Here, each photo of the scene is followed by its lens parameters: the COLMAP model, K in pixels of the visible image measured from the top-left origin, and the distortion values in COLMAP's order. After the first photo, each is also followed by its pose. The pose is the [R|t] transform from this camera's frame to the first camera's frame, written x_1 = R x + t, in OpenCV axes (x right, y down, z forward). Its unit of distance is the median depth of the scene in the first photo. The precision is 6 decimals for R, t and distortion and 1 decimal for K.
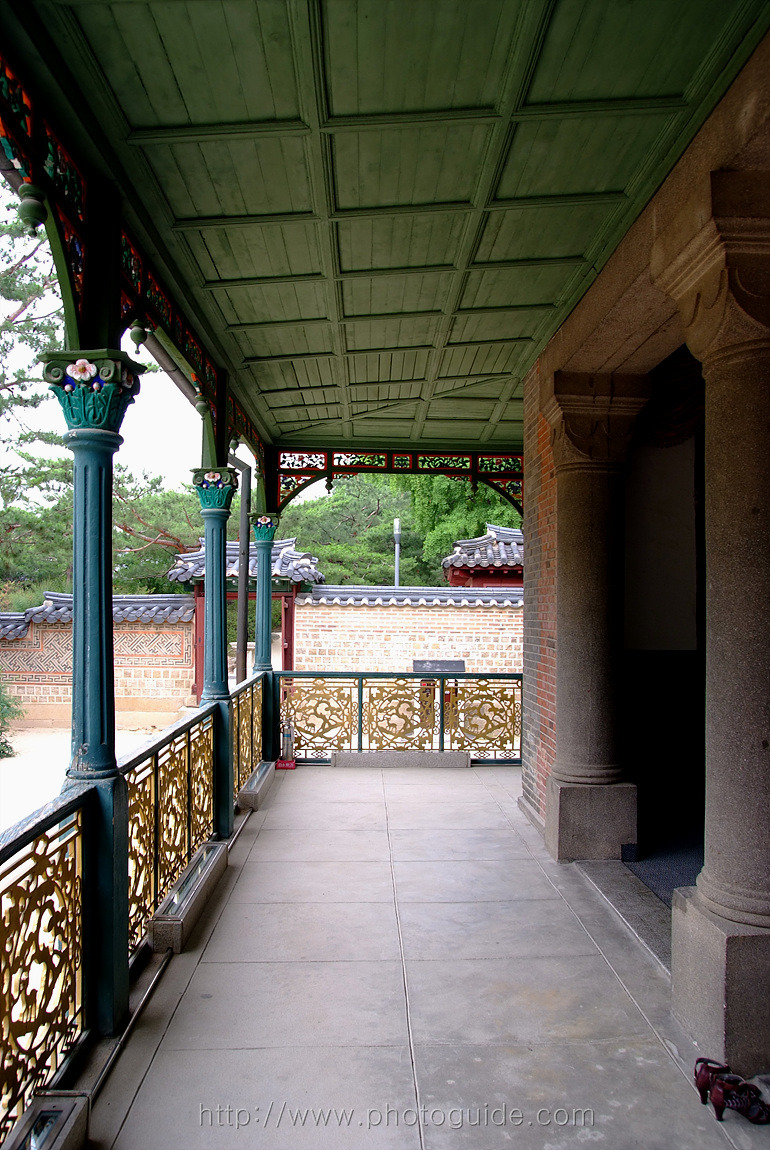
lens RADIAL K [[855.3, 0, 386.4], [0, 855.3, 576.5], [0, 0, 1]] dist [0.012901, 0.003210]
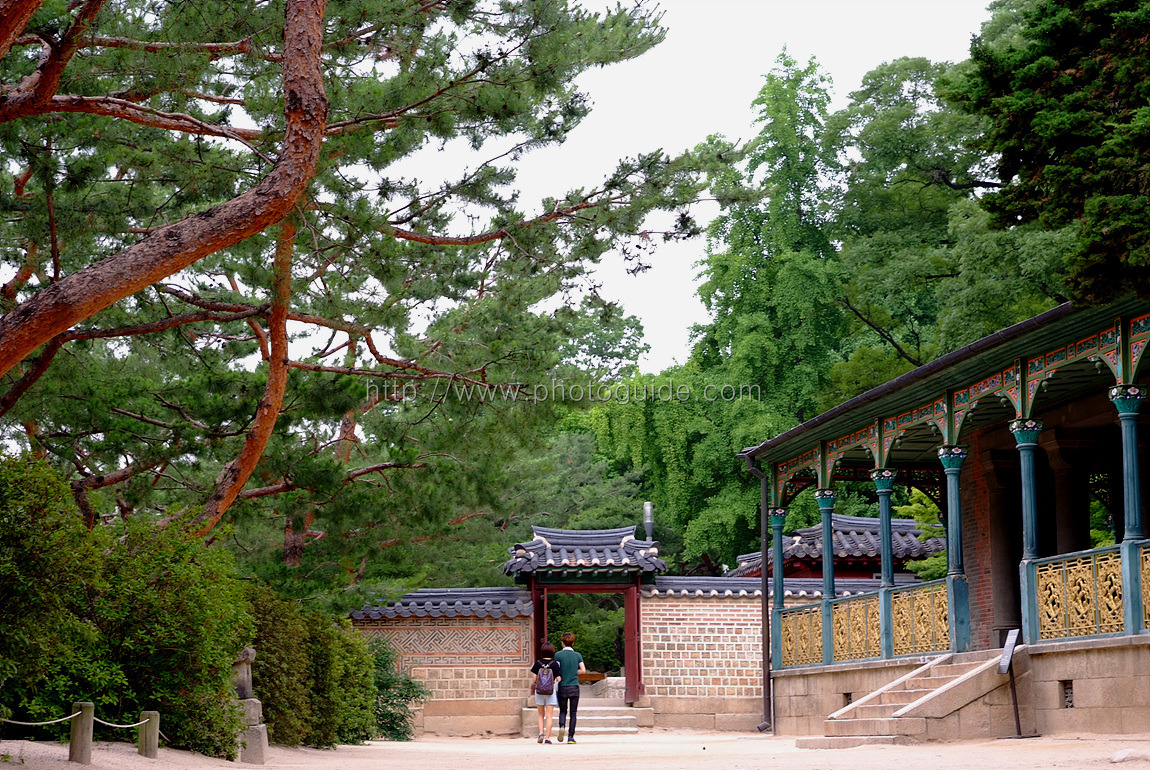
lens RADIAL K [[2526.4, 0, 574.5], [0, 2526.4, 385.8], [0, 0, 1]] dist [0.139653, 0.000000]
pose [[0.985971, 0.009637, 0.166640, -0.645358], [0.008077, 0.994408, -0.105300, 0.094684], [-0.166723, 0.105168, 0.980379, -1.742495]]
